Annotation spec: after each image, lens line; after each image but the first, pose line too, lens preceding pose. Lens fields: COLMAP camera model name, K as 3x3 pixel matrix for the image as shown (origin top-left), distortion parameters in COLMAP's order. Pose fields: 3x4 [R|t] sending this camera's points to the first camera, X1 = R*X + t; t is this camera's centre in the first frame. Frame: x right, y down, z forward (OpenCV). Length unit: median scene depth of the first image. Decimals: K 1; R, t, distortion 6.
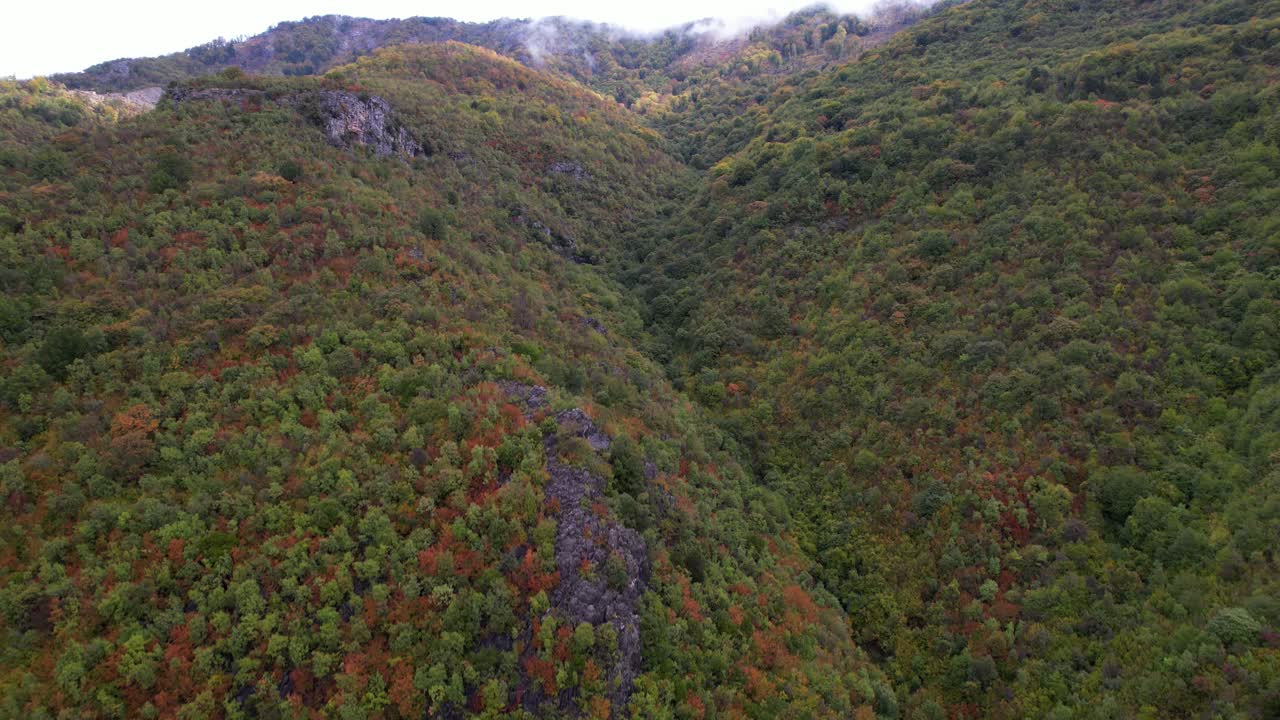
lens RADIAL K [[824.1, 0, 640.0], [0, 824.1, 360.0], [0, 0, 1]] dist [-0.082965, 0.083794]
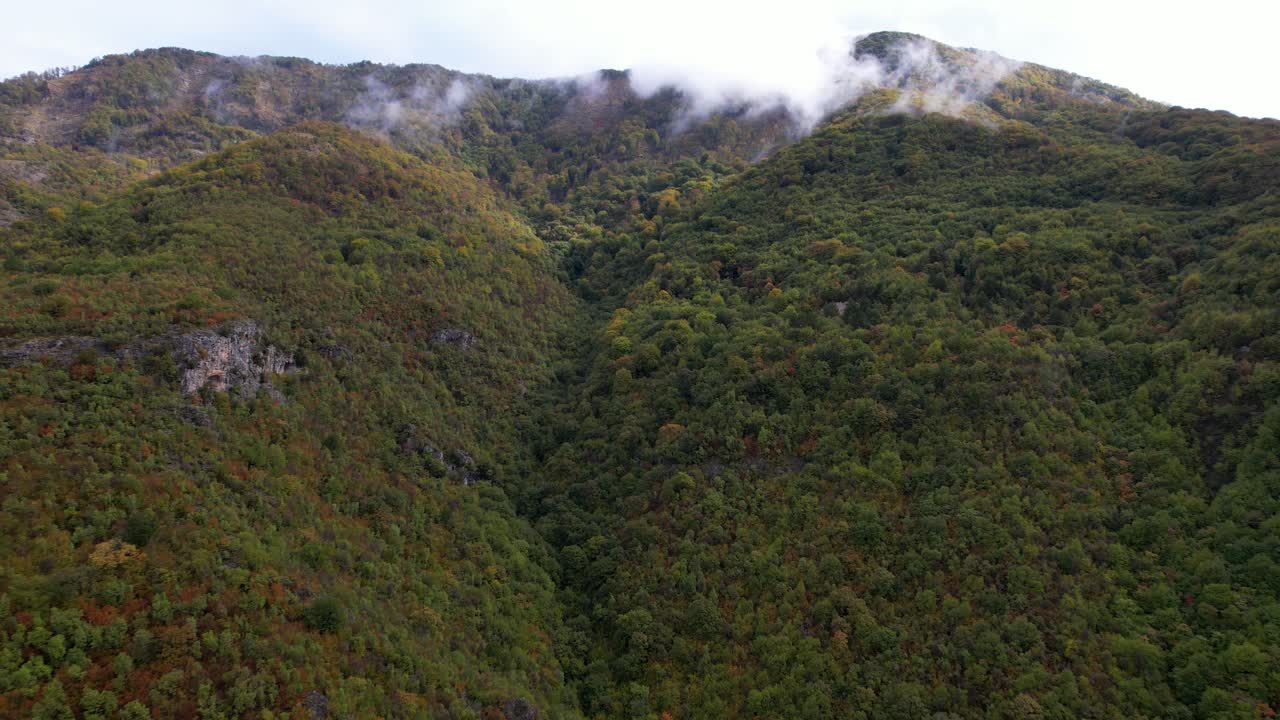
lens RADIAL K [[824.1, 0, 640.0], [0, 824.1, 360.0], [0, 0, 1]] dist [-0.082965, 0.083794]
pose [[0.985905, -0.005216, 0.167225, -0.035767], [0.007140, 0.999915, -0.010905, -0.192367], [-0.167154, 0.011945, 0.985858, 0.056786]]
